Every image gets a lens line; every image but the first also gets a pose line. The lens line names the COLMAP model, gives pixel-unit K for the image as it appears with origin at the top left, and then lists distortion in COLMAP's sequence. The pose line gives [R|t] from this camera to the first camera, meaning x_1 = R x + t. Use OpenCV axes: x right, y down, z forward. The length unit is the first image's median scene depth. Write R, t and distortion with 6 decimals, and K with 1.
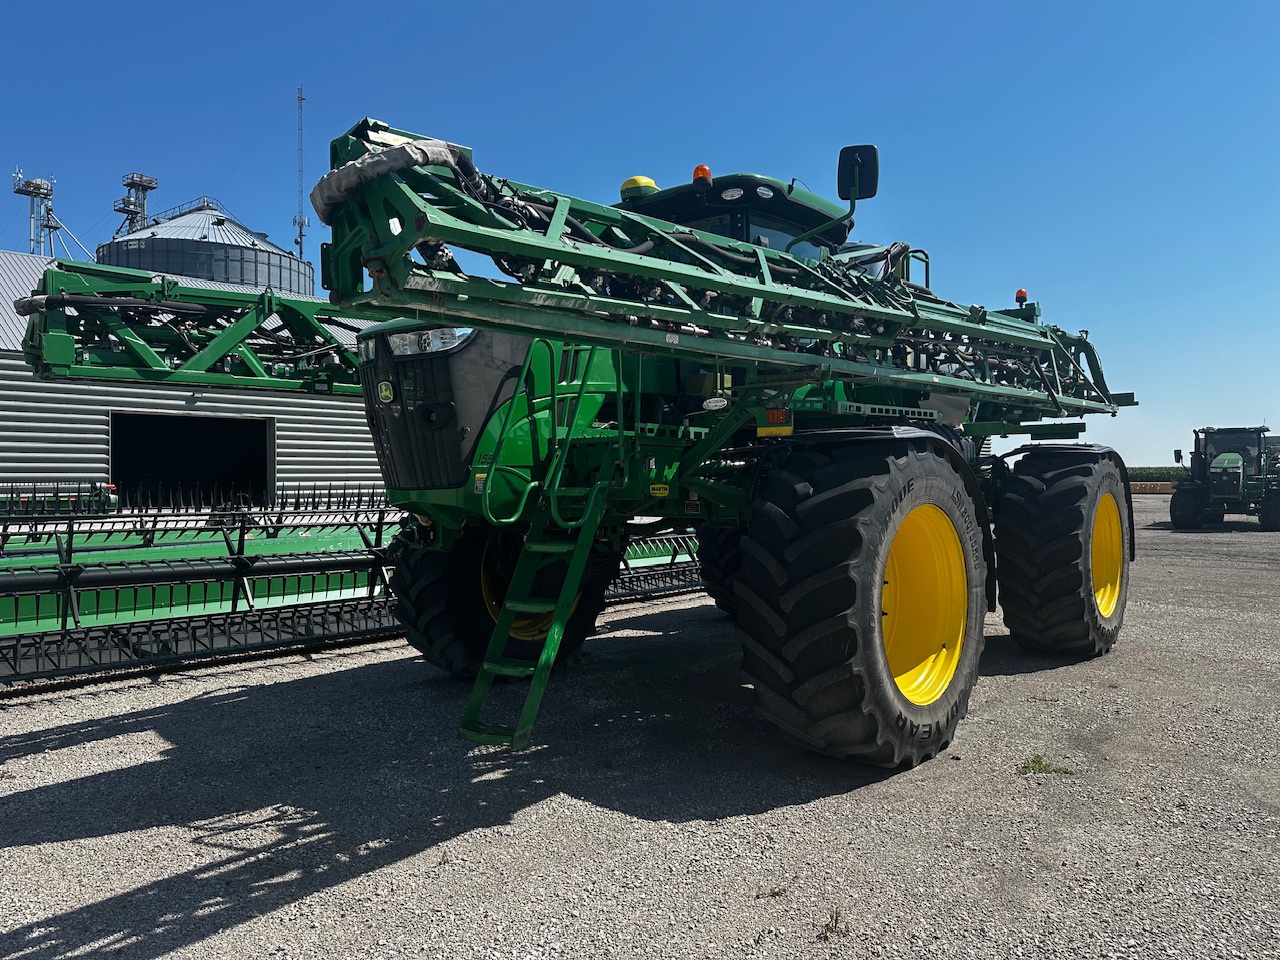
lens RADIAL K [[894.5, 0, 638.7], [0, 894.5, 485.3], [0, 0, 1]] dist [0.128184, -0.188699]
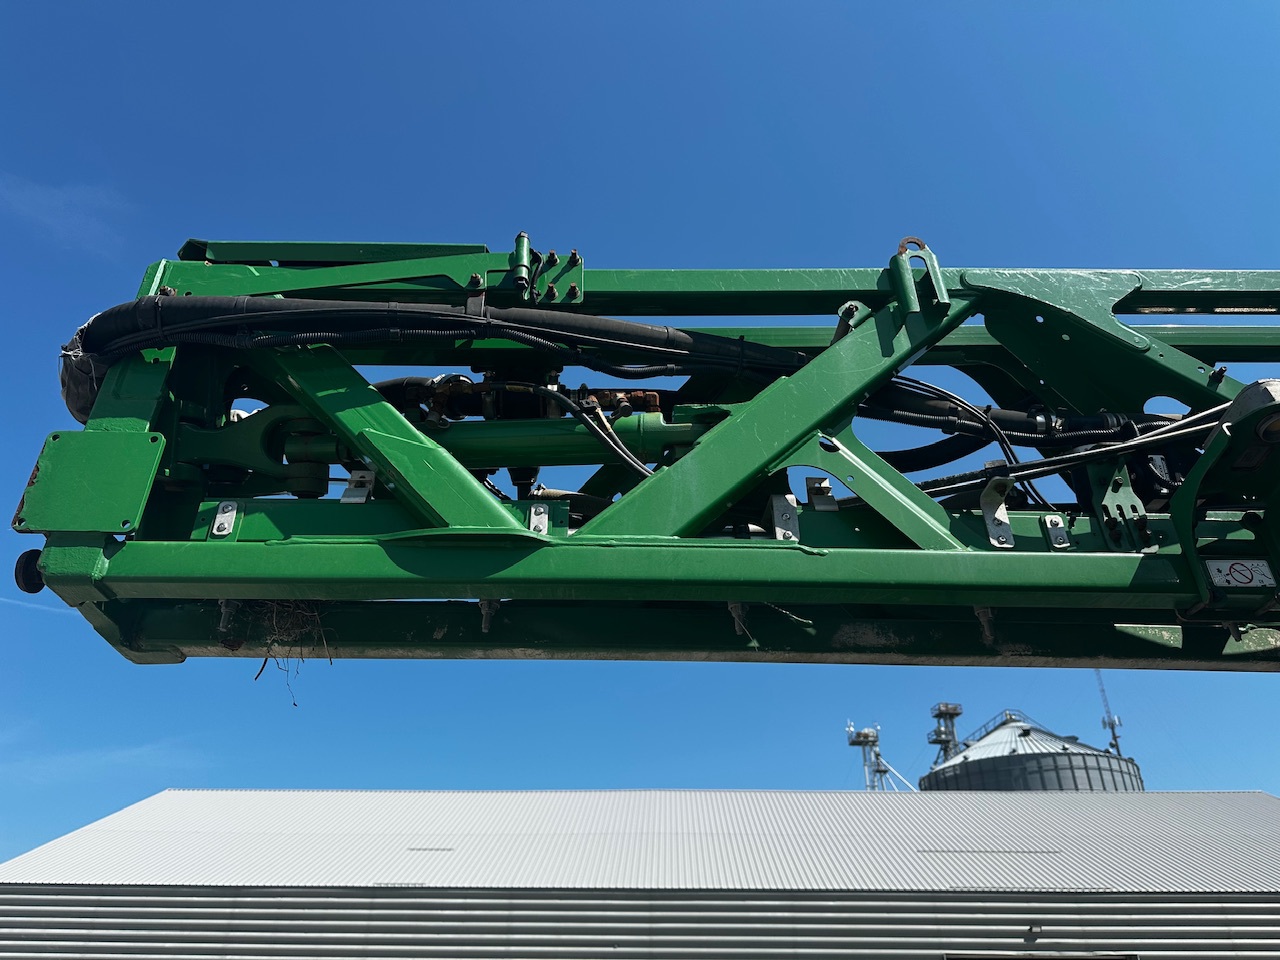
lens RADIAL K [[930.9, 0, 644.6], [0, 930.9, 481.0], [0, 0, 1]] dist [0.026336, -0.025924]
pose [[0.683293, -0.371851, -0.628361, -0.274396], [-0.010397, 0.855556, -0.517606, -0.014291], [0.730070, 0.360210, 0.580730, 0.695476]]
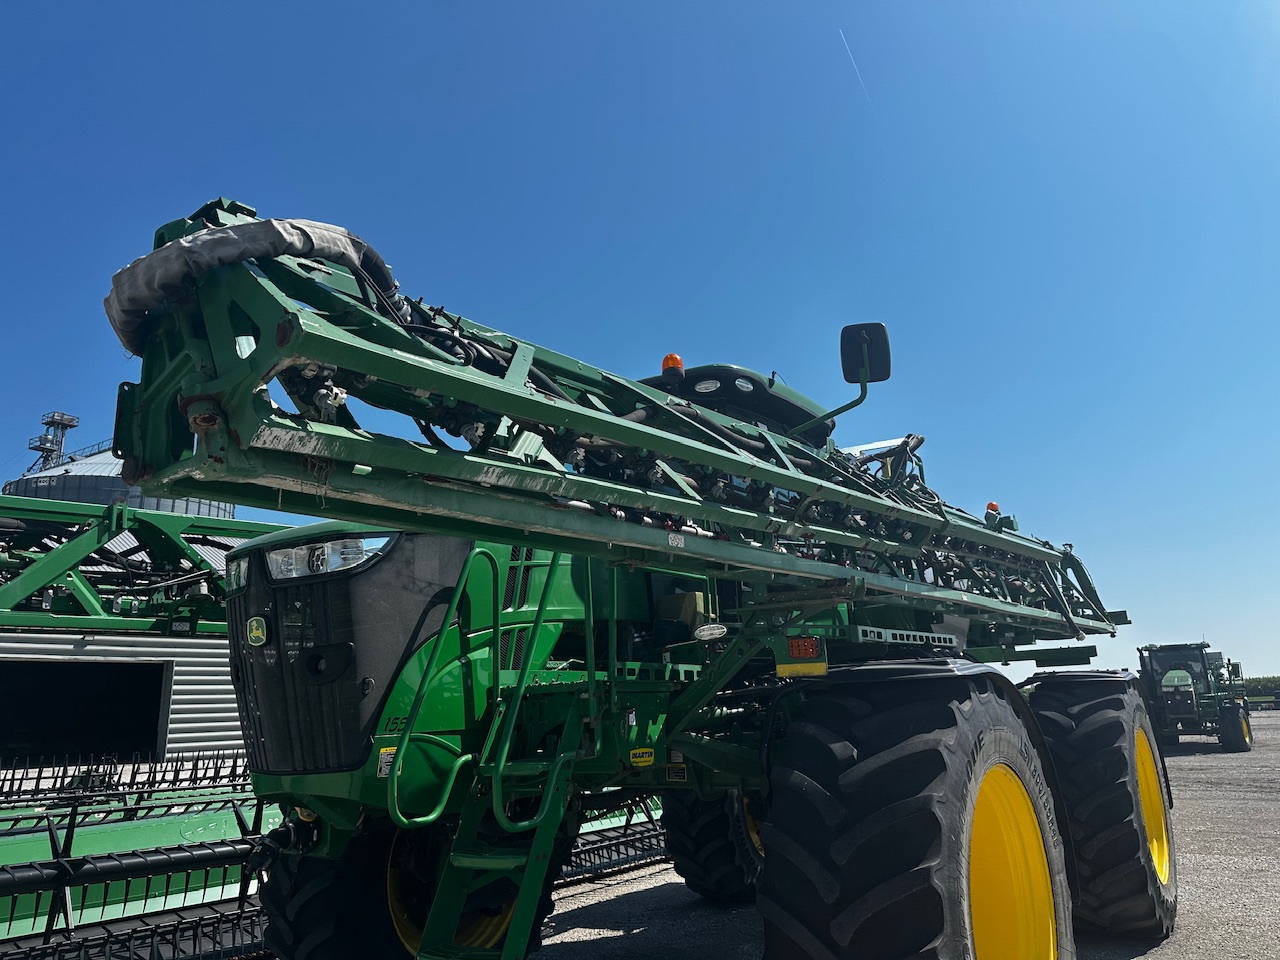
lens RADIAL K [[903.1, 0, 651.4], [0, 903.1, 466.8], [0, 0, 1]] dist [0.066948, -0.082564]
pose [[0.995724, -0.008896, 0.091954, -0.025076], [0.033055, 0.963766, -0.264692, -0.018721], [-0.086267, 0.266600, 0.959939, 0.170496]]
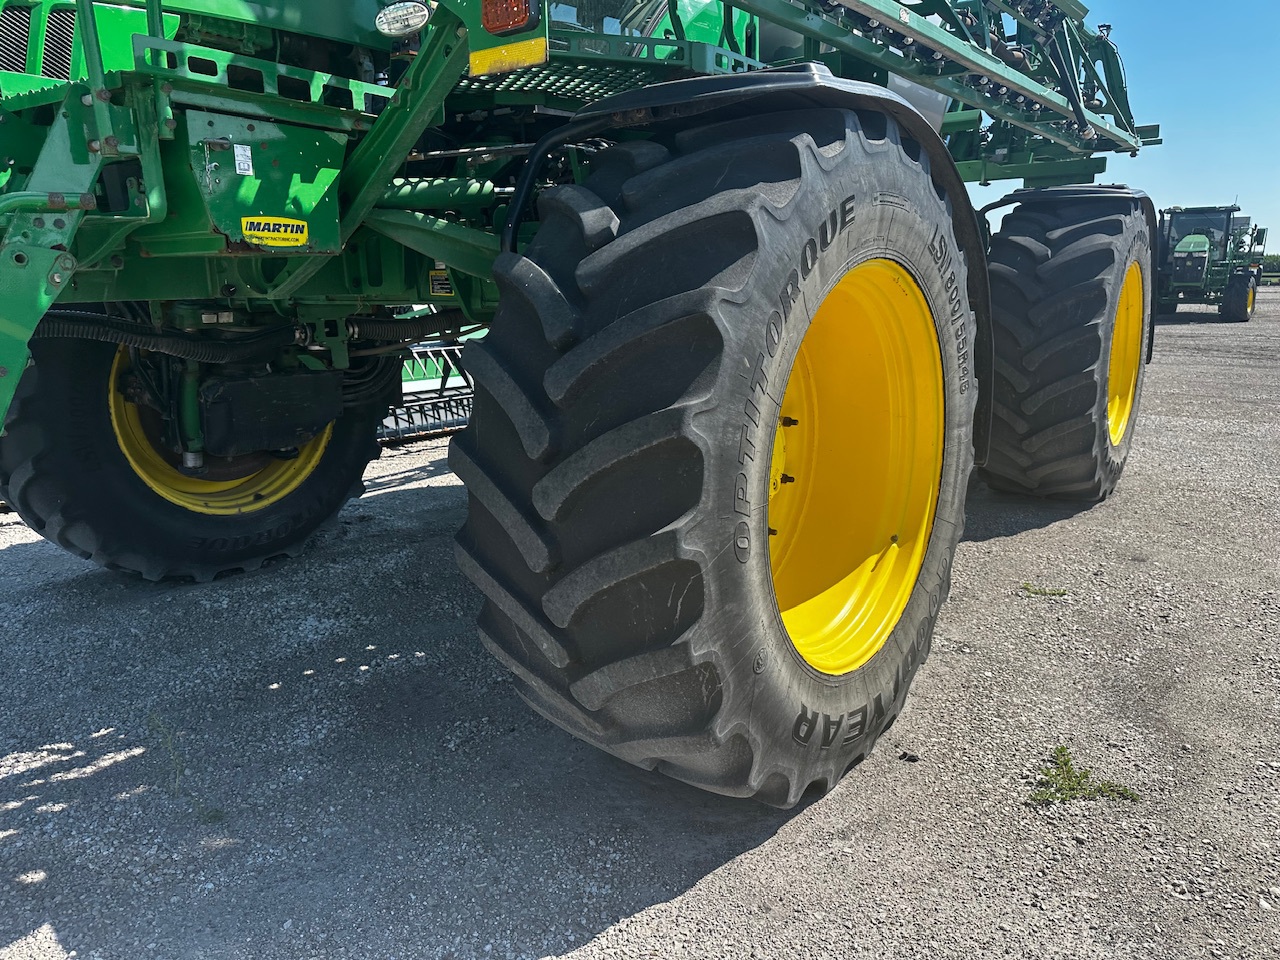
lens RADIAL K [[909.2, 0, 632.4], [0, 909.2, 482.3], [0, 0, 1]] dist [0.032474, -0.041906]
pose [[0.997993, -0.024588, 0.058352, 0.119479], [0.011719, 0.977332, 0.211389, 0.023313], [-0.062227, -0.210281, 0.975659, 0.389593]]
